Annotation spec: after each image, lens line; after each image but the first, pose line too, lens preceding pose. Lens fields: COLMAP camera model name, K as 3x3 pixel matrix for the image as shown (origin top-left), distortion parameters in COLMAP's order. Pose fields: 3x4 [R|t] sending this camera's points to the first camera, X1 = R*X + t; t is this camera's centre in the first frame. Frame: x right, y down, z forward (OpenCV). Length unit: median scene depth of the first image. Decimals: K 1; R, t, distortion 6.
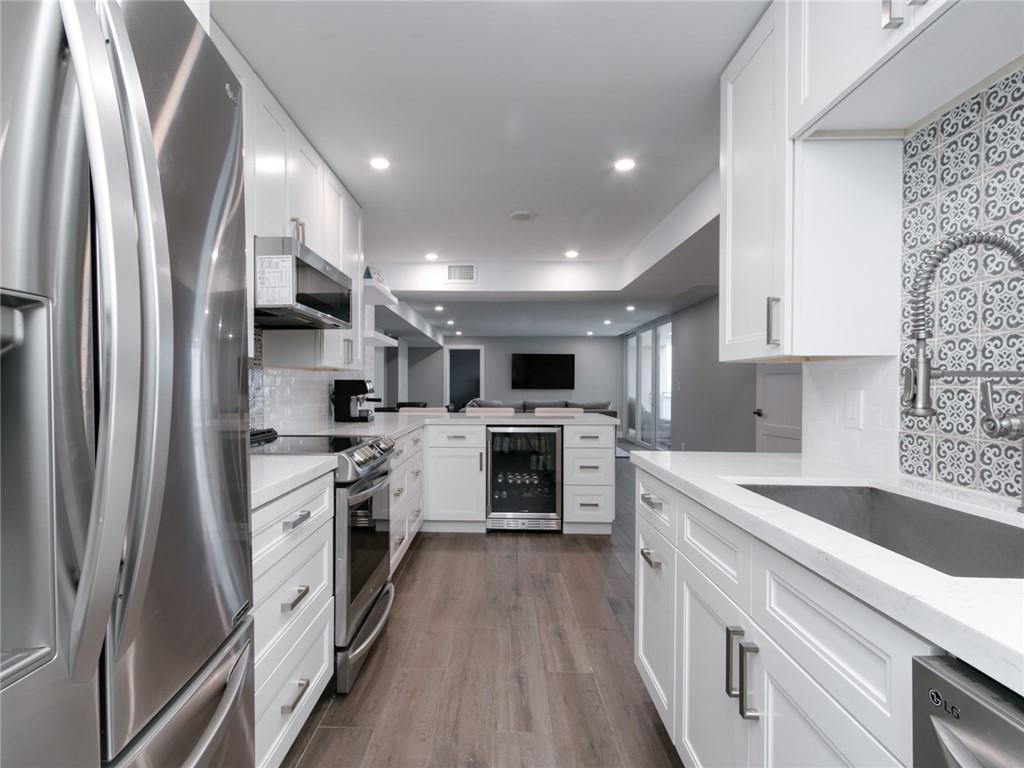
lens RADIAL K [[531.7, 0, 506.6], [0, 531.7, 388.6], [0, 0, 1]] dist [-0.000453, -0.001763]
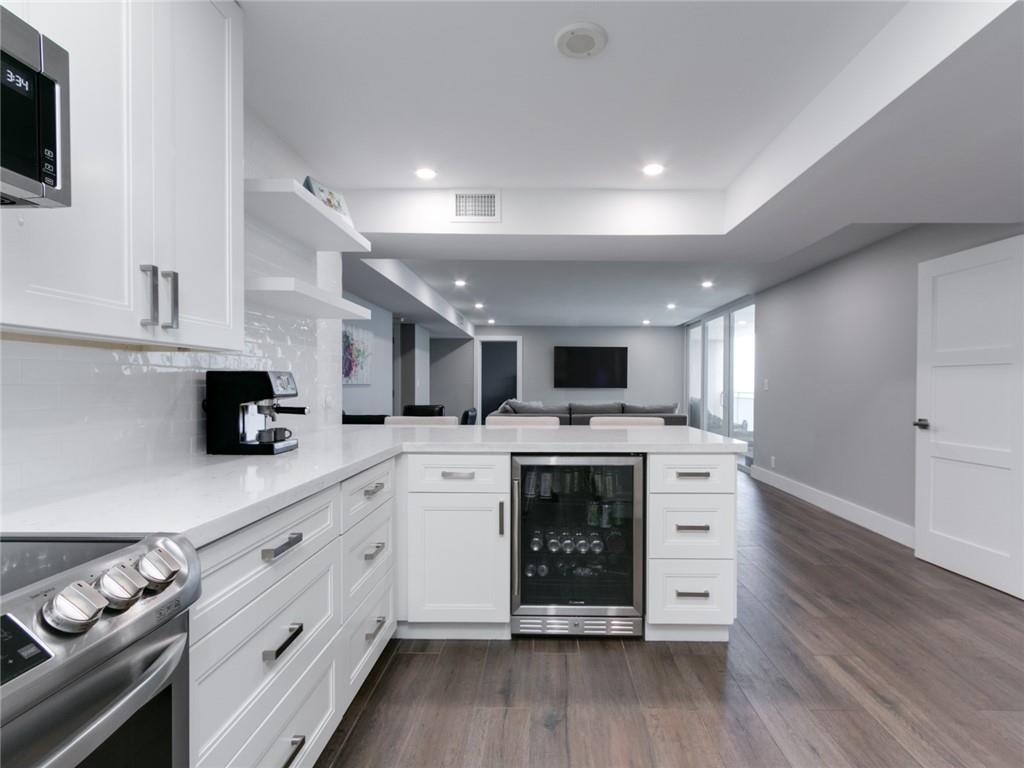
lens RADIAL K [[531.7, 0, 530.6], [0, 531.7, 394.0], [0, 0, 1]] dist [-0.000453, -0.001763]
pose [[0.999434, 0.001274, -0.033604, 0.001502], [-0.000834, 0.999914, 0.013094, -0.001661], [0.033618, -0.013058, 0.999349, 0.411581]]
